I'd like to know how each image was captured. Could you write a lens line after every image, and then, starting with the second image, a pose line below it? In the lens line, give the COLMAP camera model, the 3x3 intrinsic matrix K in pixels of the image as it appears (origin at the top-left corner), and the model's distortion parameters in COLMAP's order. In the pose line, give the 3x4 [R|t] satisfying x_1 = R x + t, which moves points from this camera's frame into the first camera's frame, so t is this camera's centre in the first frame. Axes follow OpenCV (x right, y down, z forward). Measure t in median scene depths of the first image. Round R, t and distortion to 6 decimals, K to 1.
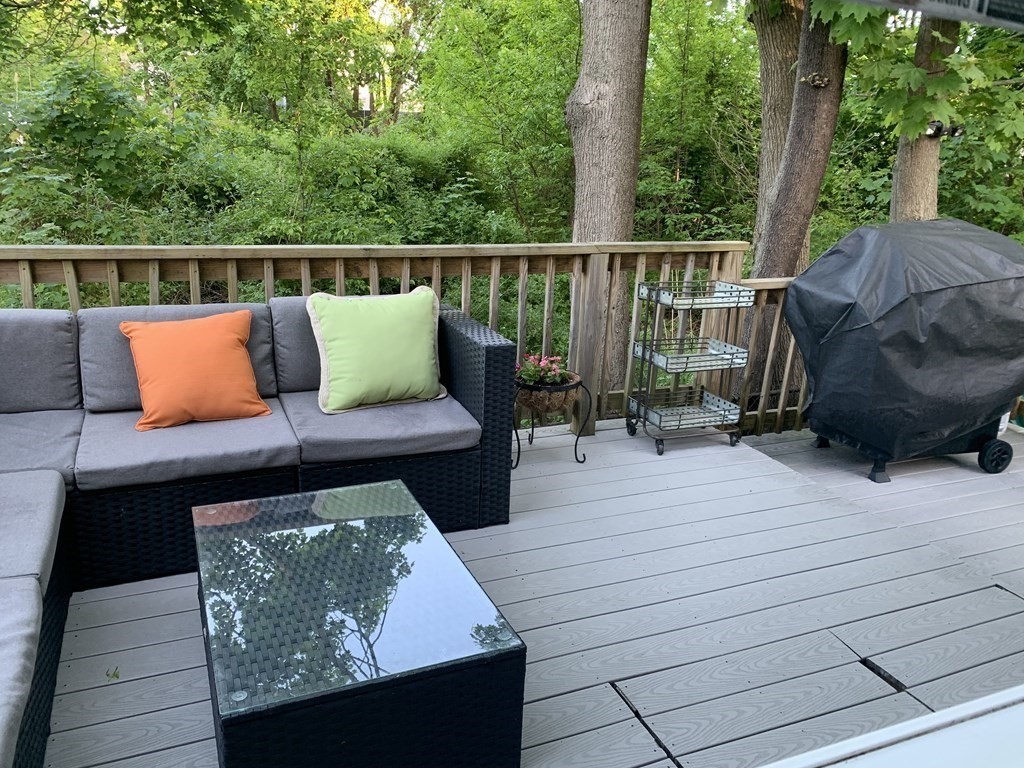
lens RADIAL K [[788.9, 0, 512.0], [0, 788.9, 384.0], [0, 0, 1]] dist [0.107669, -0.198246]
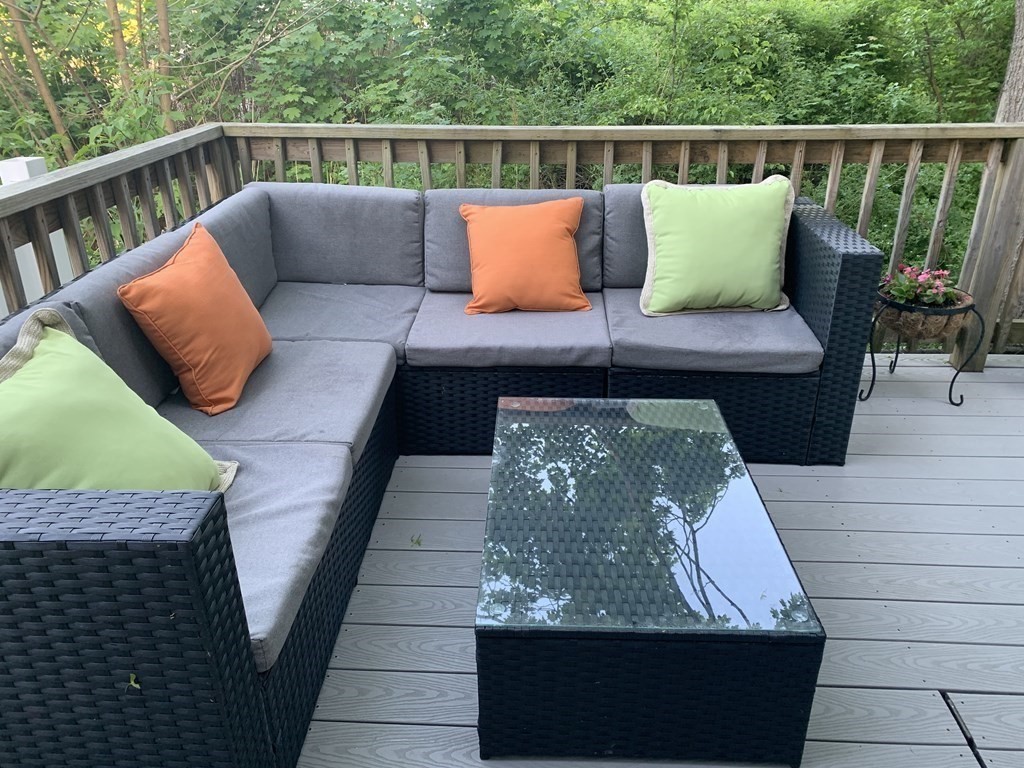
lens RADIAL K [[786.6, 0, 512.0], [0, 786.6, 384.0], [0, 0, 1]] dist [0.047845, -0.052590]
pose [[0.897934, 0.142821, -0.416313, 0.017437], [-0.082108, 0.983639, 0.160351, -0.016725], [0.432403, -0.109802, 0.894970, 0.092774]]
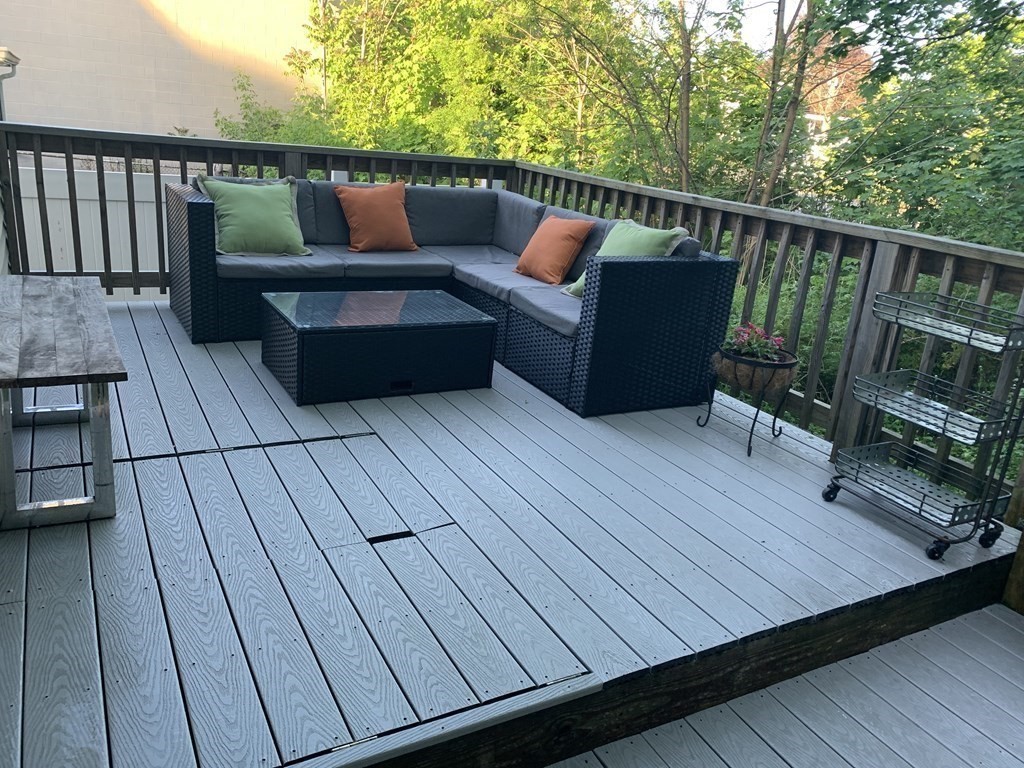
lens RADIAL K [[788.9, 0, 512.0], [0, 788.9, 384.0], [0, 0, 1]] dist [0.107669, -0.198246]
pose [[0.088500, 0.280994, -0.955620, 1.081951], [-0.361150, 0.903156, 0.232121, -0.103840], [0.928298, 0.324580, 0.181411, 0.659527]]
